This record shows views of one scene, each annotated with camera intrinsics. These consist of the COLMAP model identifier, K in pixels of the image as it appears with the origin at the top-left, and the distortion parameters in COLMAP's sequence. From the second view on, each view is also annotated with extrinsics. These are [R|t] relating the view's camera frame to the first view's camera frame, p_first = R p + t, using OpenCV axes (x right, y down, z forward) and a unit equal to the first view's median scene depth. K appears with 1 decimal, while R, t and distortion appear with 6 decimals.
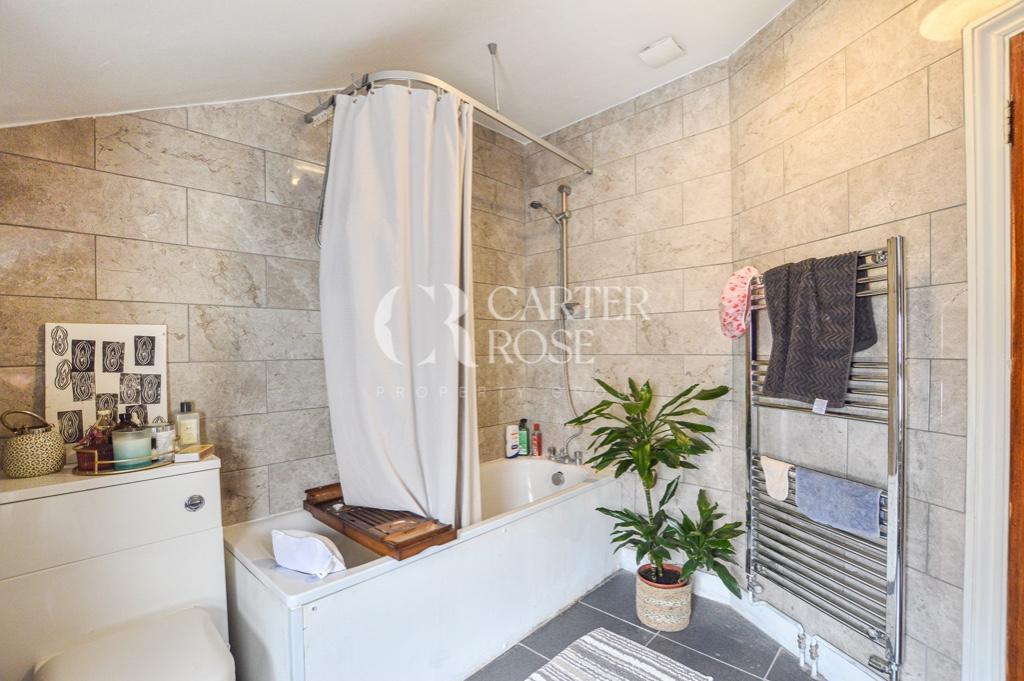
lens RADIAL K [[471.5, 0, 512.4], [0, 471.5, 350.0], [0, 0, 1]] dist [-0.000553, 0.000005]
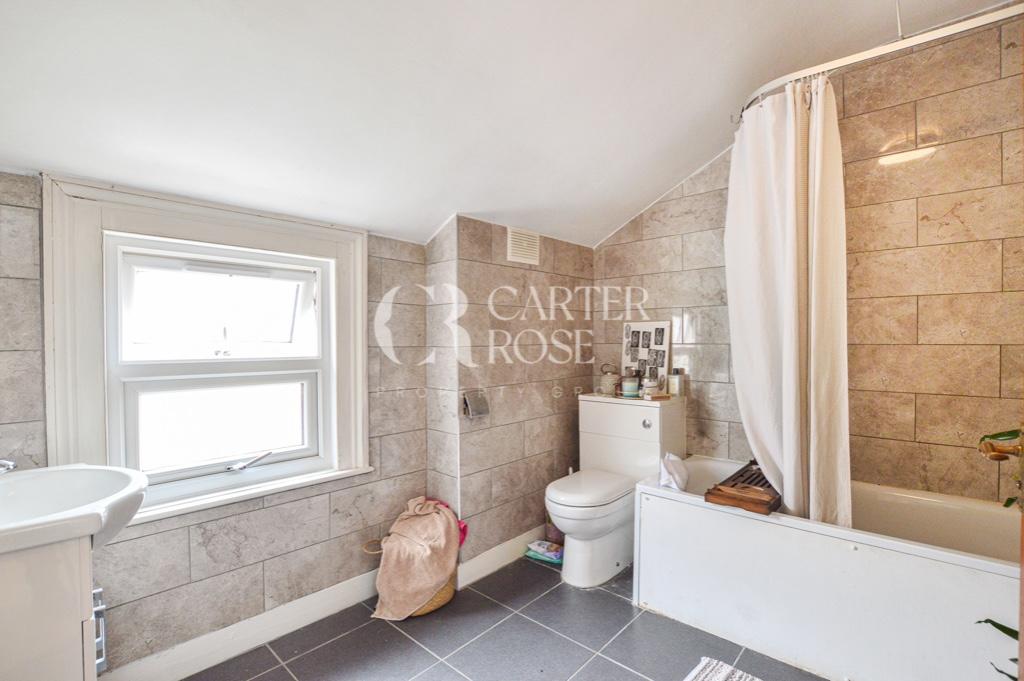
lens RADIAL K [[471.5, 0, 512.6], [0, 471.5, 339.5], [0, 0, 1]] dist [-0.000553, 0.000005]
pose [[0.031116, 0.014749, -0.999407, 0.947307], [0.002836, 0.999886, 0.014844, -0.014442], [0.999512, -0.003297, 0.031071, 0.403064]]
